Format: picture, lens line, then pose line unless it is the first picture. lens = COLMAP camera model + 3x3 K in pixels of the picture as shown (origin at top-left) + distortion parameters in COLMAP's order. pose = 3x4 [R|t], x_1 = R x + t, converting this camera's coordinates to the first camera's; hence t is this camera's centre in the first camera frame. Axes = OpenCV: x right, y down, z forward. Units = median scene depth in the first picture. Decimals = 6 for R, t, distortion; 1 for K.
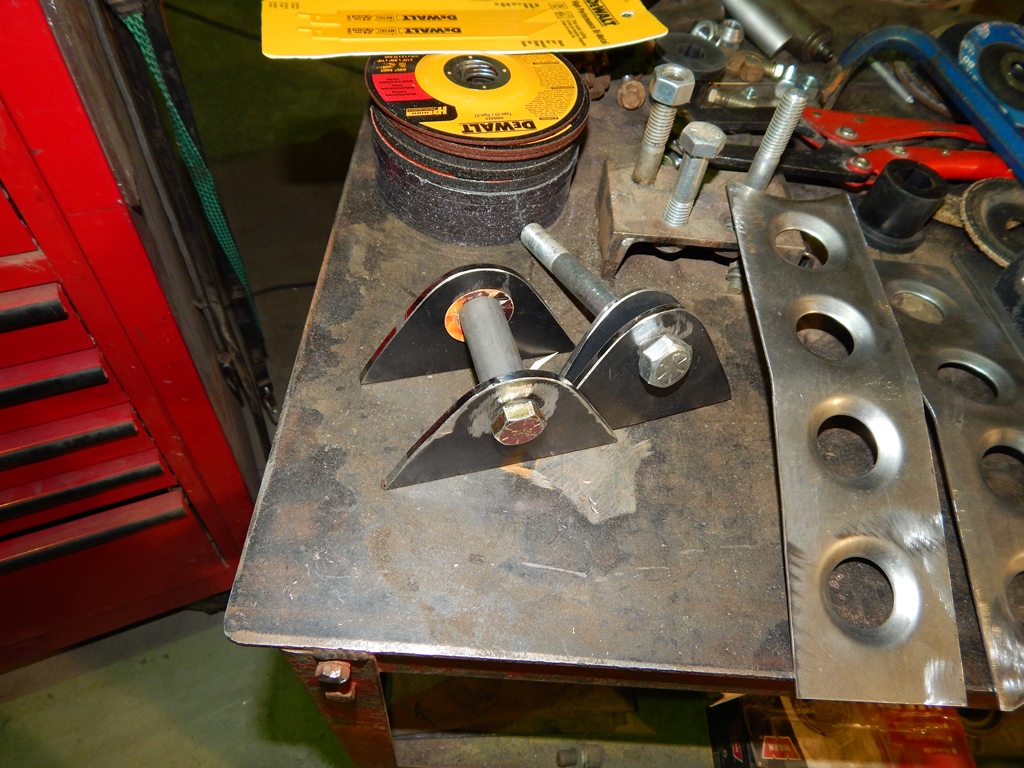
lens RADIAL K [[670.5, 0, 512.0], [0, 670.5, 384.0], [0, 0, 1]] dist [0.012495, -0.019156]
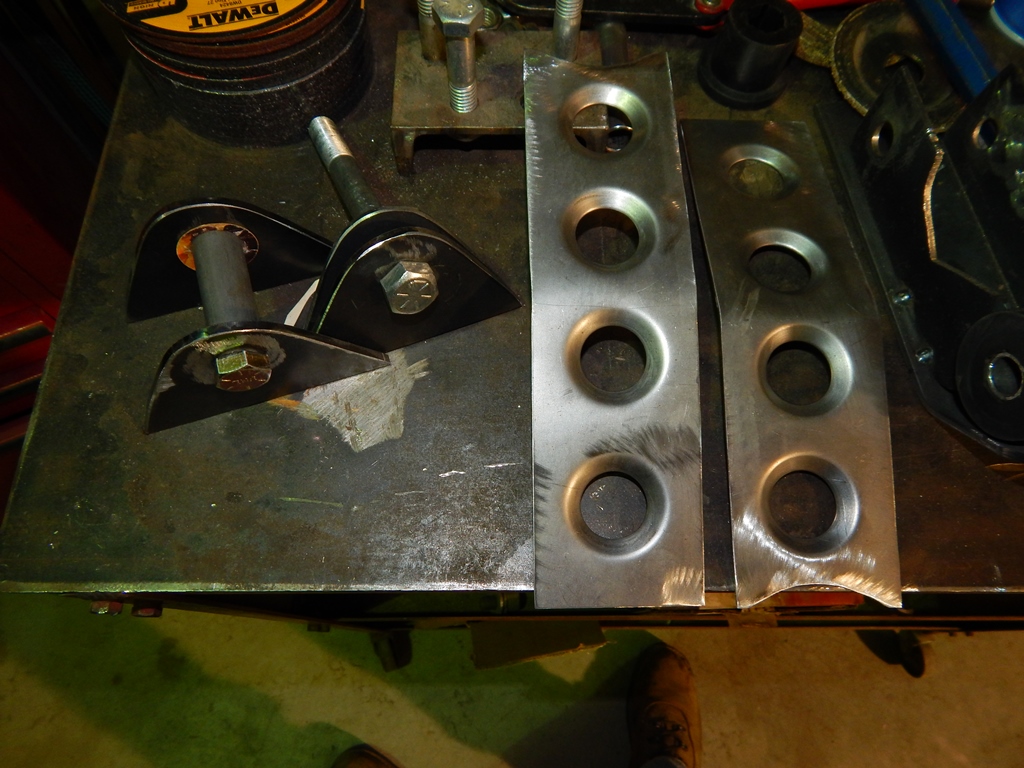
lens RADIAL K [[670.5, 0, 512.0], [0, 670.5, 384.0], [0, 0, 1]] dist [0.012495, -0.019156]
pose [[0.996756, -0.061067, -0.052425, 0.370271], [0.072187, 0.966364, 0.246837, -0.111933], [0.035588, -0.249821, 0.967638, 0.046906]]
